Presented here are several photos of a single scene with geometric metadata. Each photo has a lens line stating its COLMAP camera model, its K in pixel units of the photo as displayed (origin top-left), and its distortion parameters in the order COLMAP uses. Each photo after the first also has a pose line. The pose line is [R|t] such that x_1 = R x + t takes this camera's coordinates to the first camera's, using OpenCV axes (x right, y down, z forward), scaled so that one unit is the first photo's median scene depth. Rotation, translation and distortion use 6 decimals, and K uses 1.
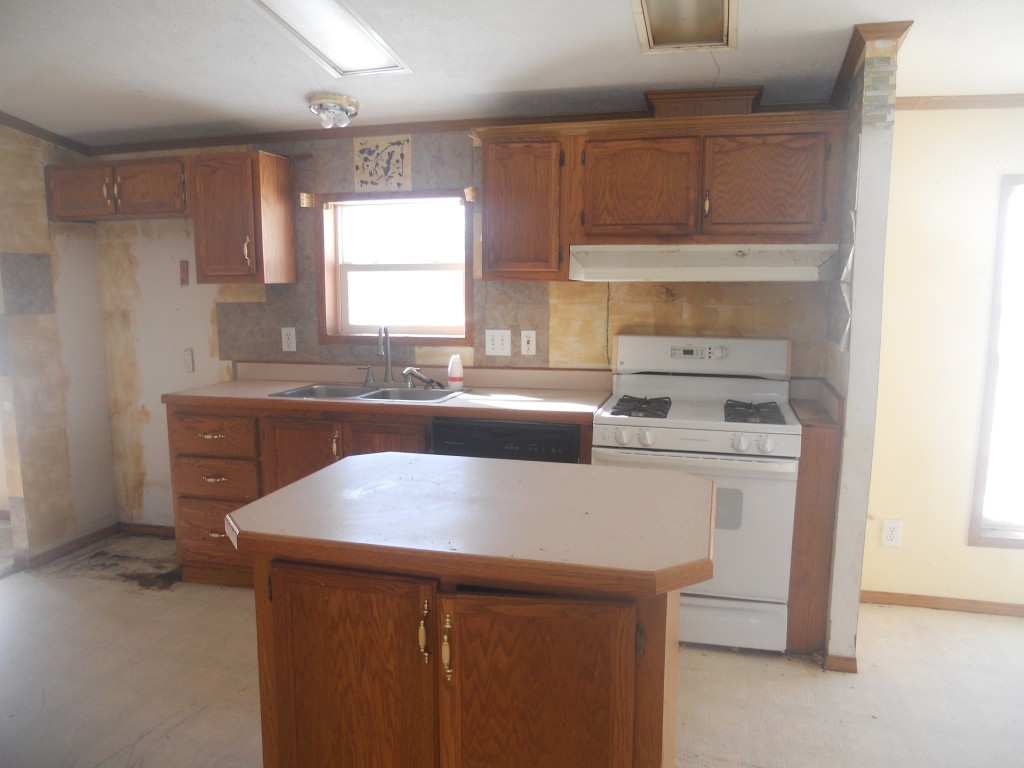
lens RADIAL K [[779.5, 0, 512.0], [0, 779.5, 384.0], [0, 0, 1]] dist [-0.056493, 0.001691]
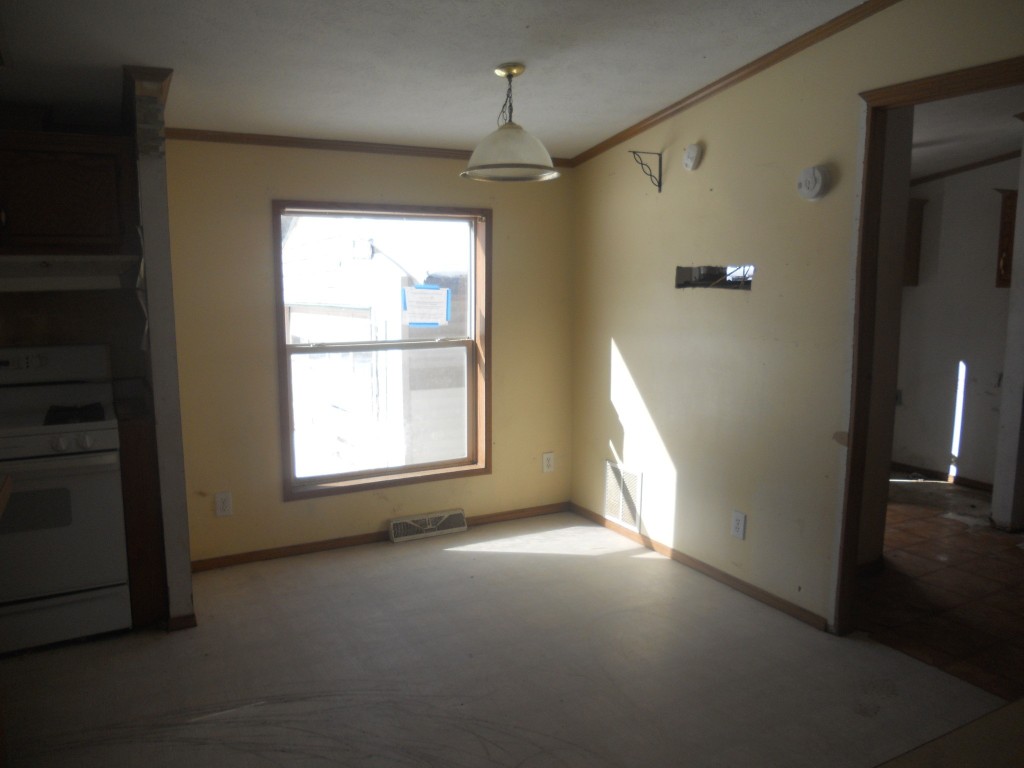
lens RADIAL K [[779.5, 0, 512.0], [0, 779.5, 384.0], [0, 0, 1]] dist [-0.056493, 0.001691]
pose [[0.728465, -0.095407, 0.678408, 0.044592], [0.102943, 0.994256, 0.029287, 0.028499], [-0.677305, 0.048503, 0.734102, -0.186305]]
